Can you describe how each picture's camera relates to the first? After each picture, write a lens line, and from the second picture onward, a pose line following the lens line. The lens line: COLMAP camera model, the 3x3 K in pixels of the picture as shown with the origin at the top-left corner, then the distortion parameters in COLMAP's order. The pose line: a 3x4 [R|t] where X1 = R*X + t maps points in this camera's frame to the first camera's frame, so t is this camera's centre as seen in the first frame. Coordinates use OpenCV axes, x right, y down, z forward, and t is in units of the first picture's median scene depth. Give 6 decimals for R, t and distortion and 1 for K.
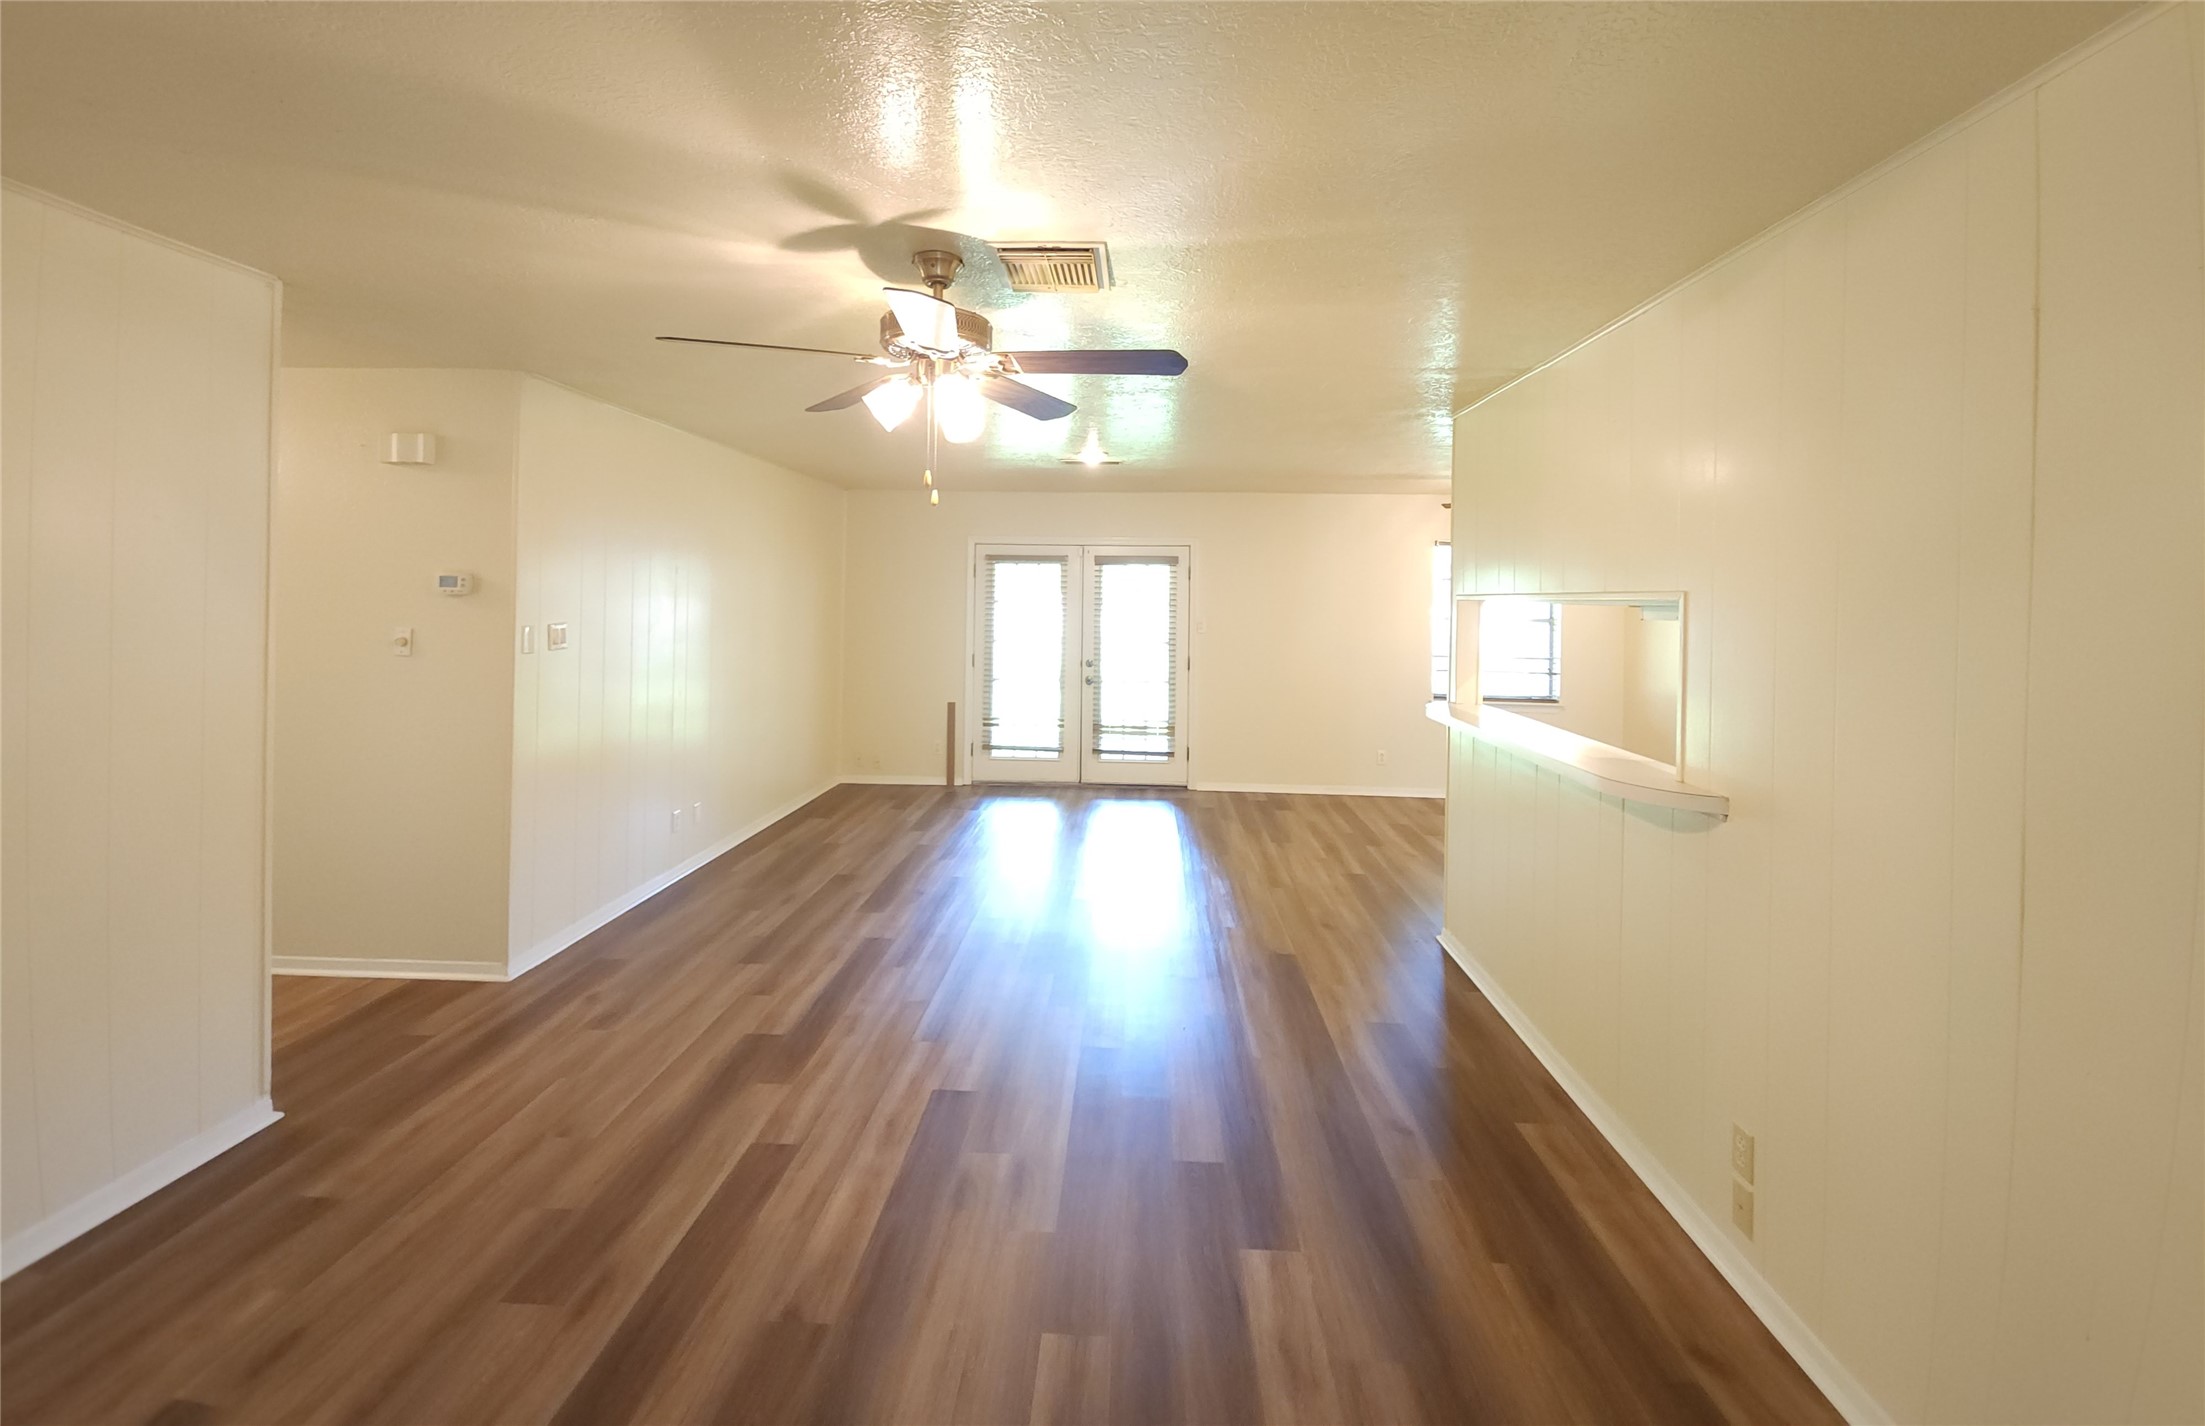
lens RADIAL K [[880.5, 0, 1102.5], [0, 880.5, 713.0], [0, 0, 1]] dist [0.001904, 0.000038]
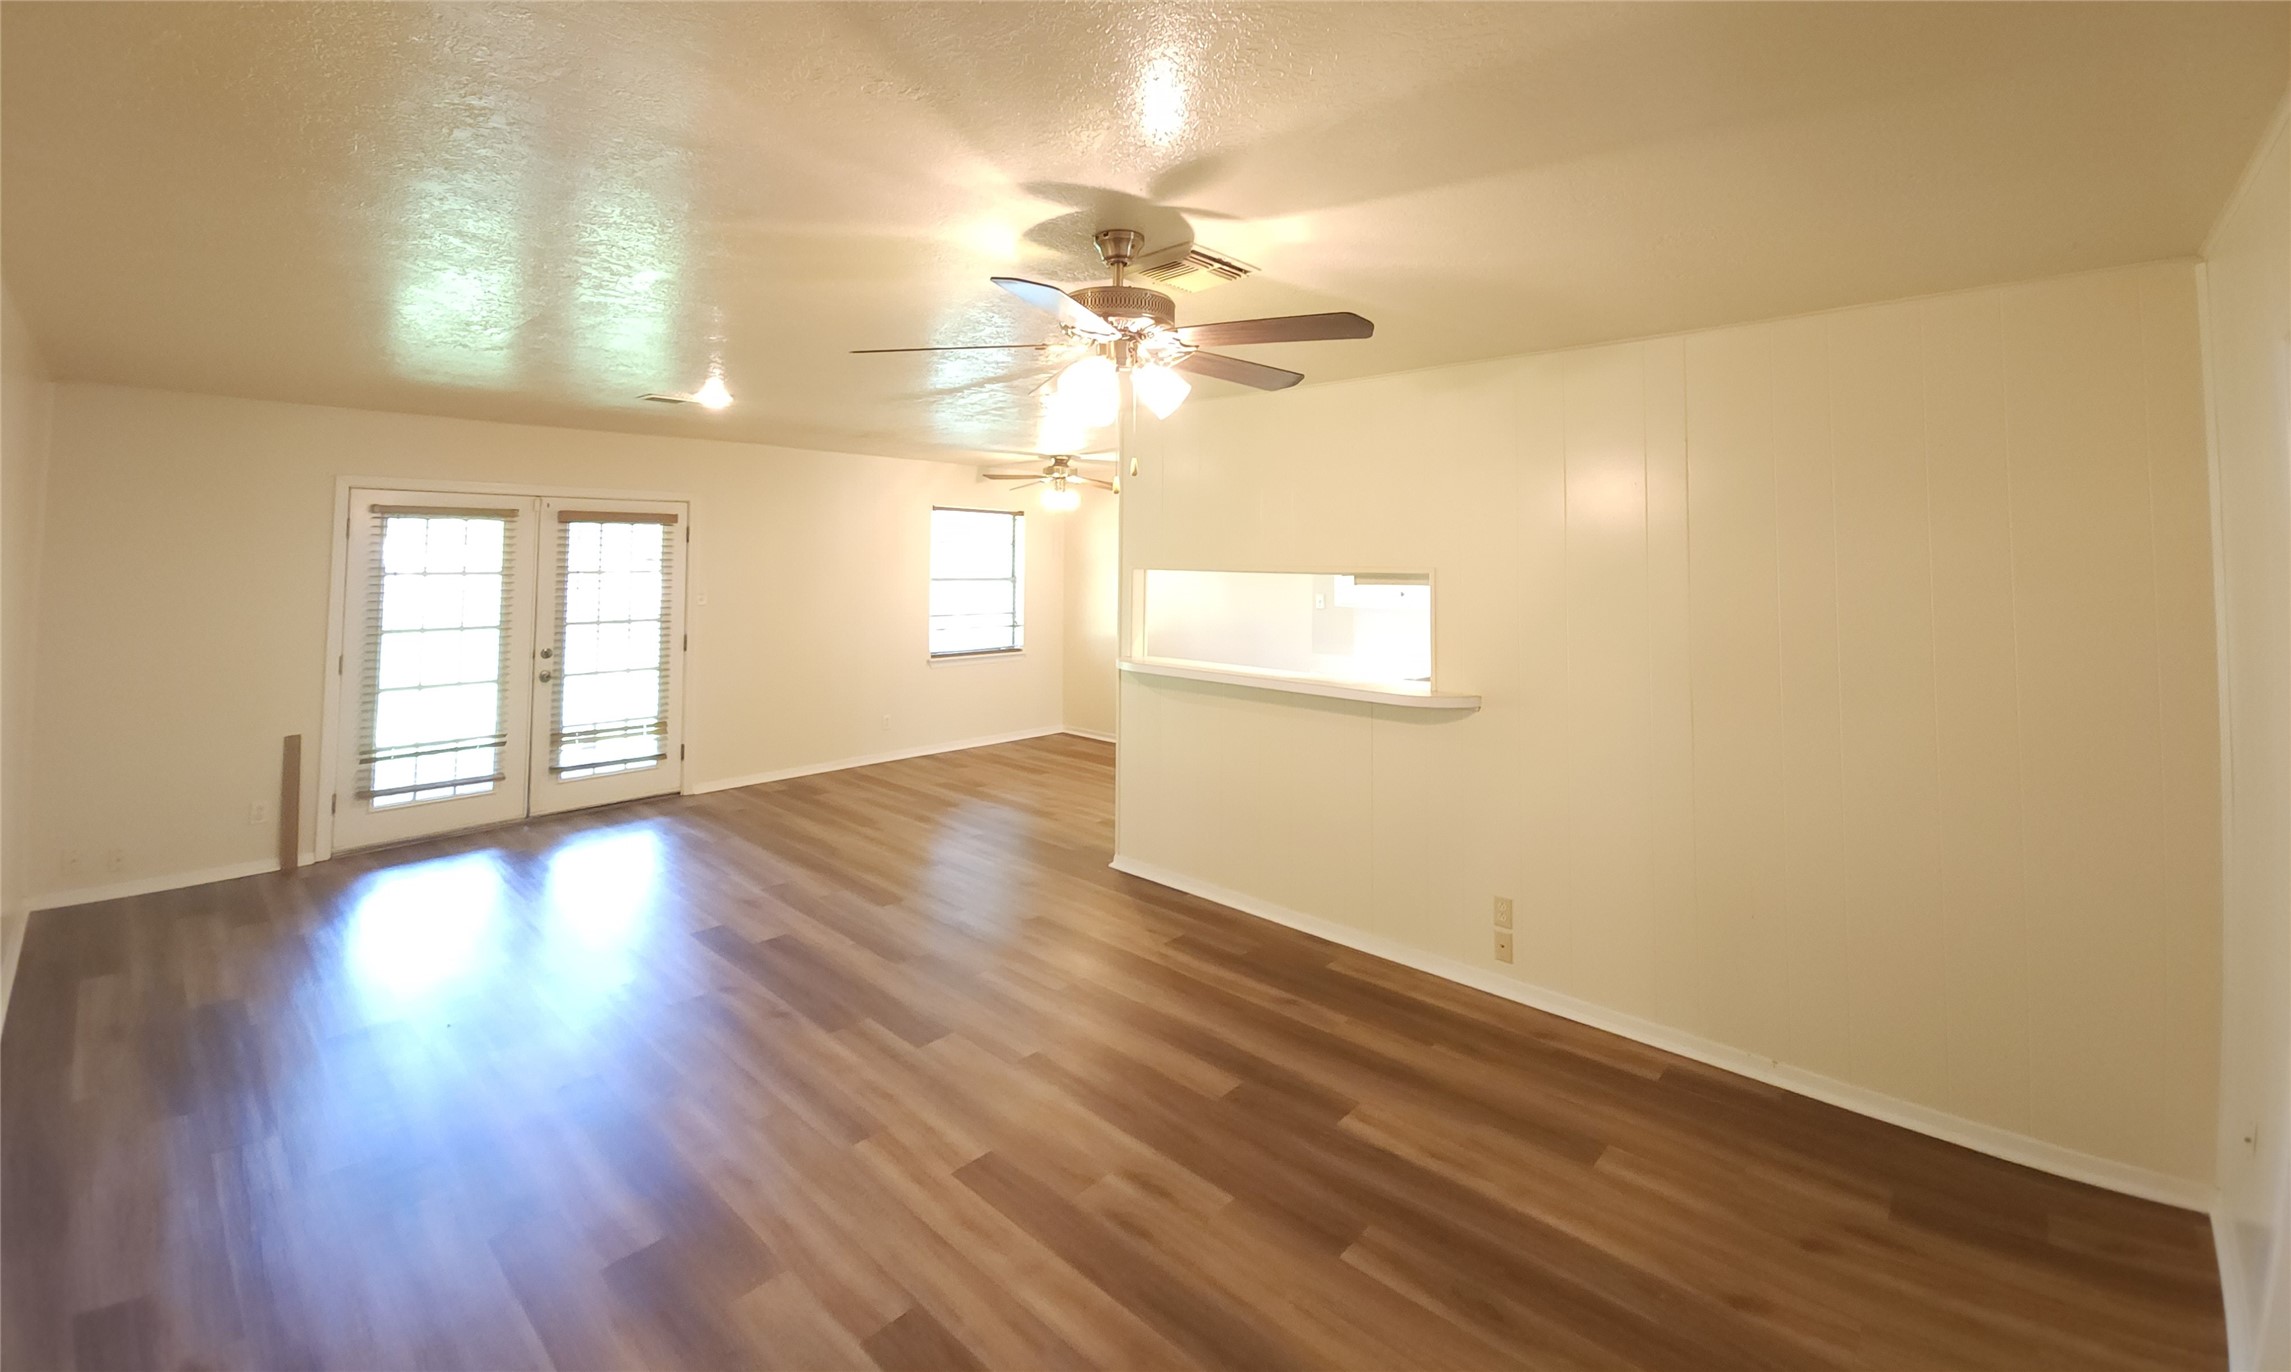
lens RADIAL K [[933.4, 0, 1145.4], [0, 933.4, 638.1], [0, 0, 1]] dist [0.000431, 0.000008]
pose [[0.645201, -0.076804, 0.760143, -0.287183], [0.102826, 0.994612, 0.013218, -0.027711], [-0.757062, 0.069634, 0.649621, 0.103326]]
